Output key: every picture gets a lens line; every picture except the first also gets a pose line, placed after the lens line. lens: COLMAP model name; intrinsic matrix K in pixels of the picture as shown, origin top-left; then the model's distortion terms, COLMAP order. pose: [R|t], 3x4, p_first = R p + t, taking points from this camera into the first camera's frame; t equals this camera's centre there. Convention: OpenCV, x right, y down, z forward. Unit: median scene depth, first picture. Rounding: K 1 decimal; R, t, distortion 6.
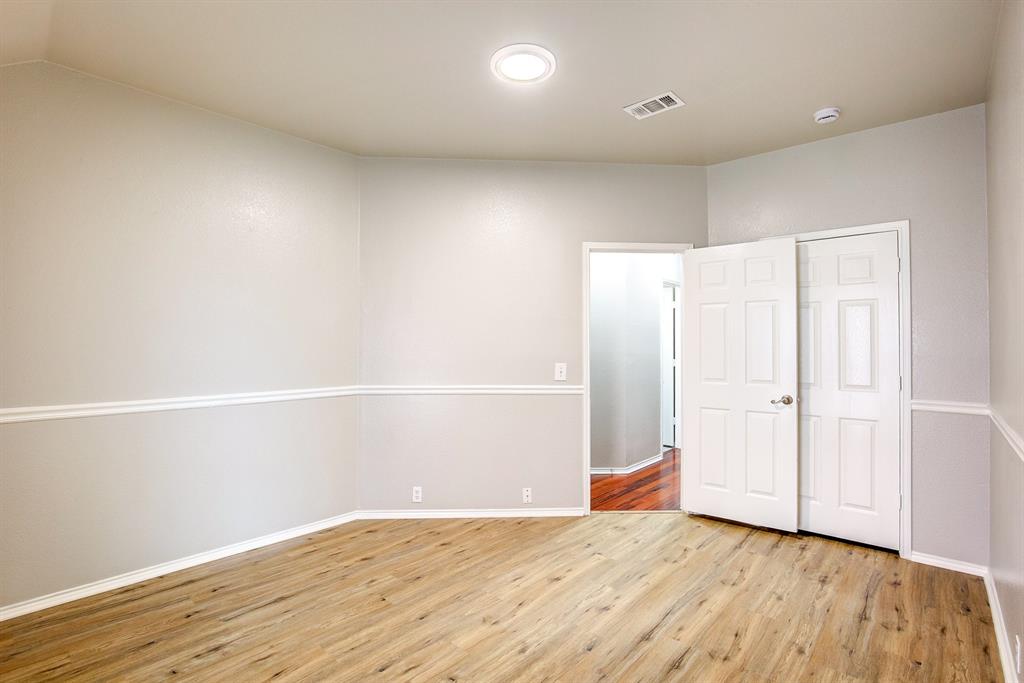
lens RADIAL K [[482.3, 0, 511.9], [0, 482.3, 338.6], [0, 0, 1]] dist [-0.031737, 0.005319]
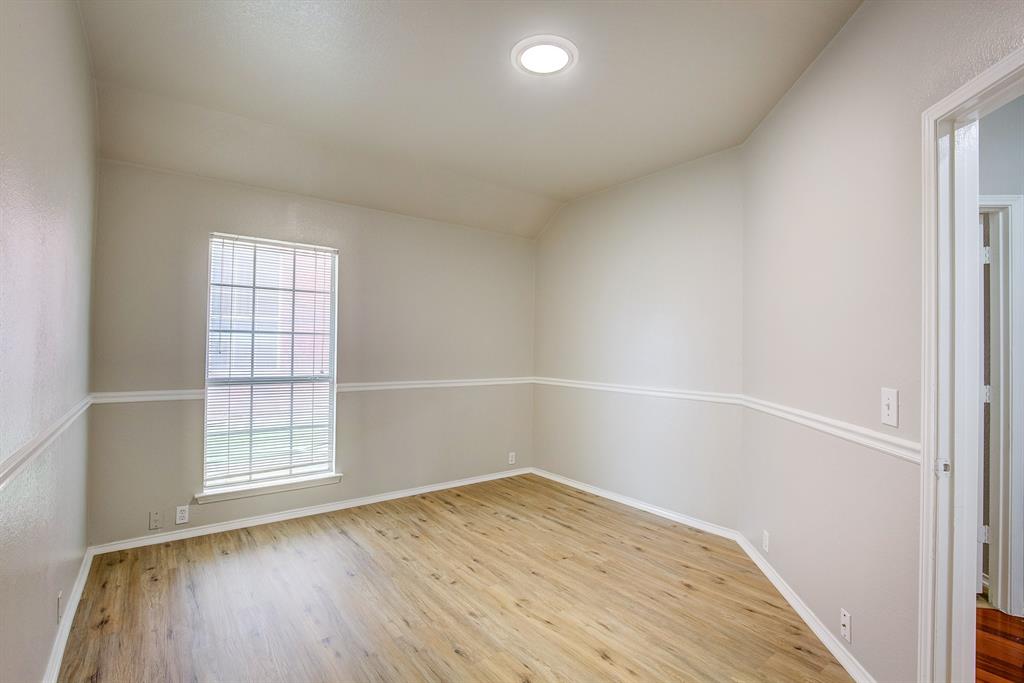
lens RADIAL K [[482.3, 0, 511.9], [0, 482.3, 338.6], [0, 0, 1]] dist [-0.031737, 0.005319]
pose [[-0.179521, -0.021805, -0.983512, 0.854556], [-0.003566, 0.999762, -0.021514, 0.018902], [0.983748, -0.000355, -0.179556, 0.975209]]
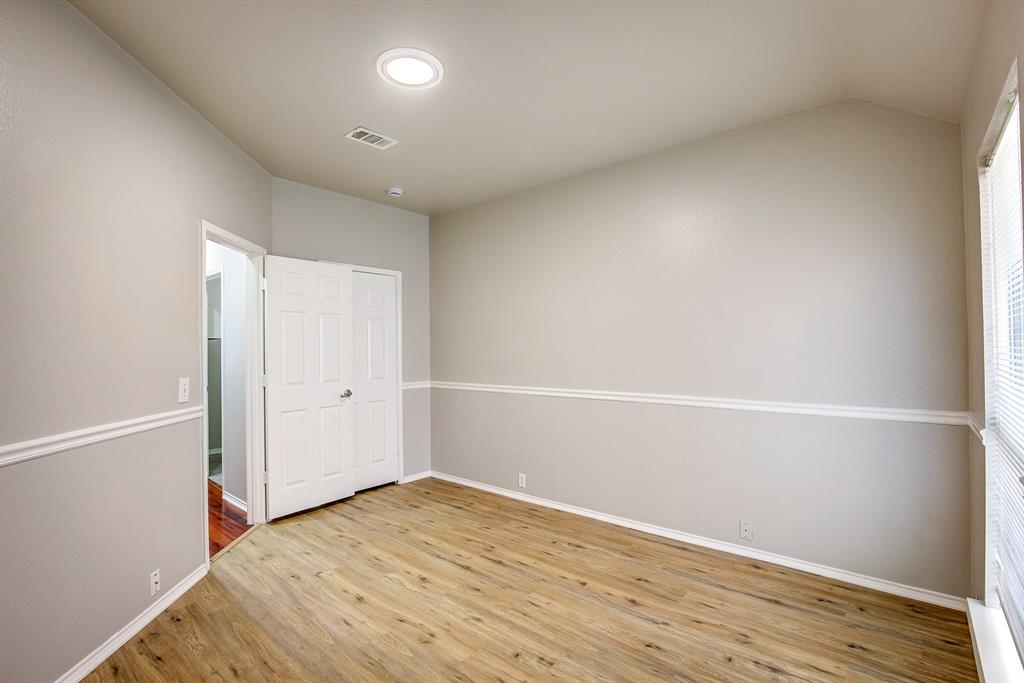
lens RADIAL K [[475.6, 0, 513.0], [0, 475.6, 339.1], [0, 0, 1]] dist [-0.036297, 0.008164]
pose [[-0.025610, 0.015167, 0.999557, -0.834996], [-0.002558, 0.999881, -0.015237, 0.002661], [-0.999669, -0.002947, -0.025568, 0.712399]]
